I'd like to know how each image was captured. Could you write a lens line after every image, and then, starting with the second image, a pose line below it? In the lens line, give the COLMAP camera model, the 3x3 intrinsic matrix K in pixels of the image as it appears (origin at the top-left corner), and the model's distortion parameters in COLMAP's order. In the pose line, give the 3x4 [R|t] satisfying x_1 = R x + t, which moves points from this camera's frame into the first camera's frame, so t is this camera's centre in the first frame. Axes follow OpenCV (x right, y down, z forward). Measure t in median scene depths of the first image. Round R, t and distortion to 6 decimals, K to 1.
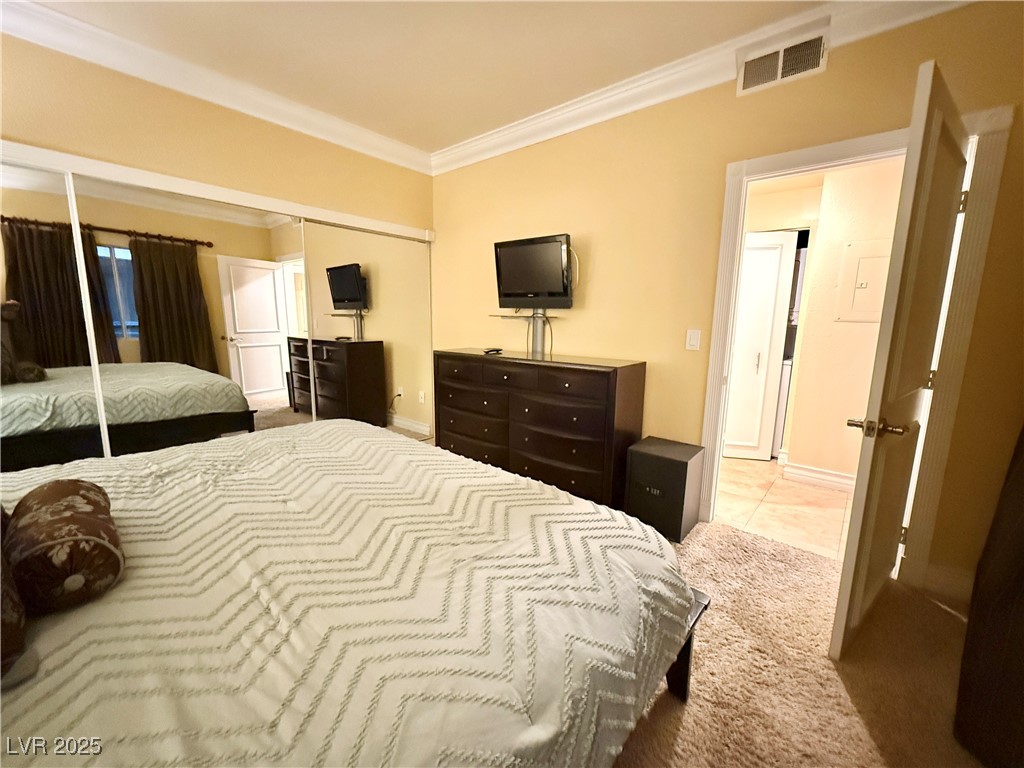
lens RADIAL K [[406.4, 0, 518.8], [0, 406.4, 381.6], [0, 0, 1]] dist [0.000617, 0.000173]
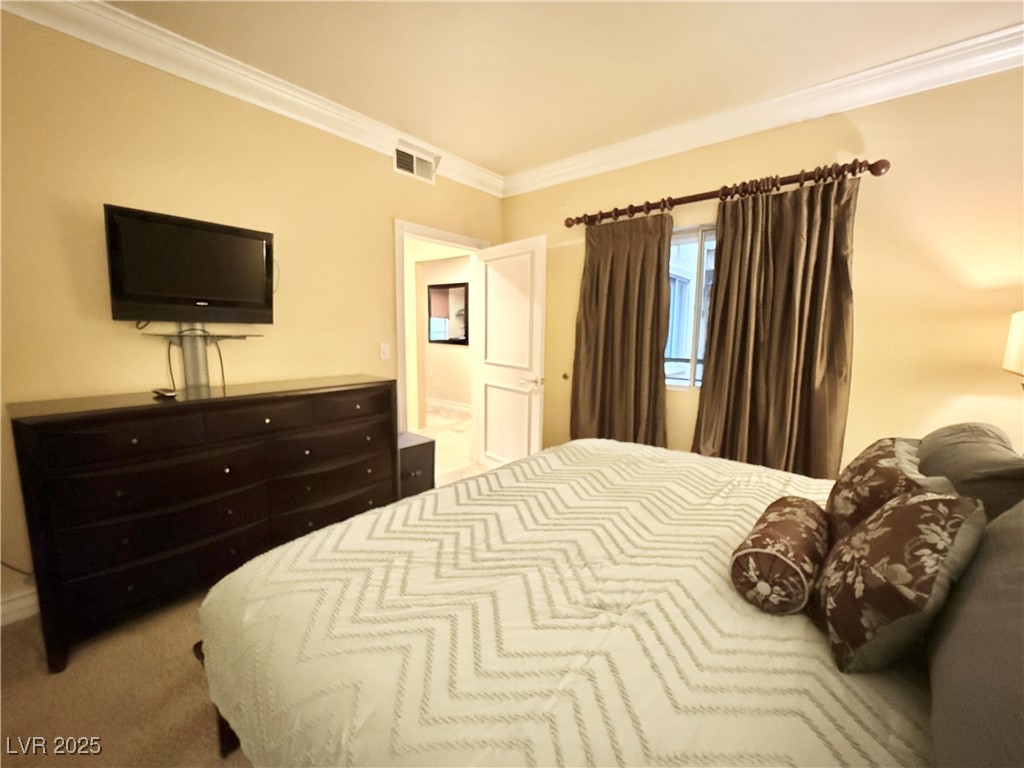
lens RADIAL K [[406.4, 0, 518.8], [0, 406.4, 381.6], [0, 0, 1]] dist [0.000617, 0.000173]
pose [[-0.000042, -0.130967, 0.991387, -0.972422], [0.153139, 0.979692, 0.129429, -0.138608], [-0.988205, 0.151826, 0.020015, 0.735120]]
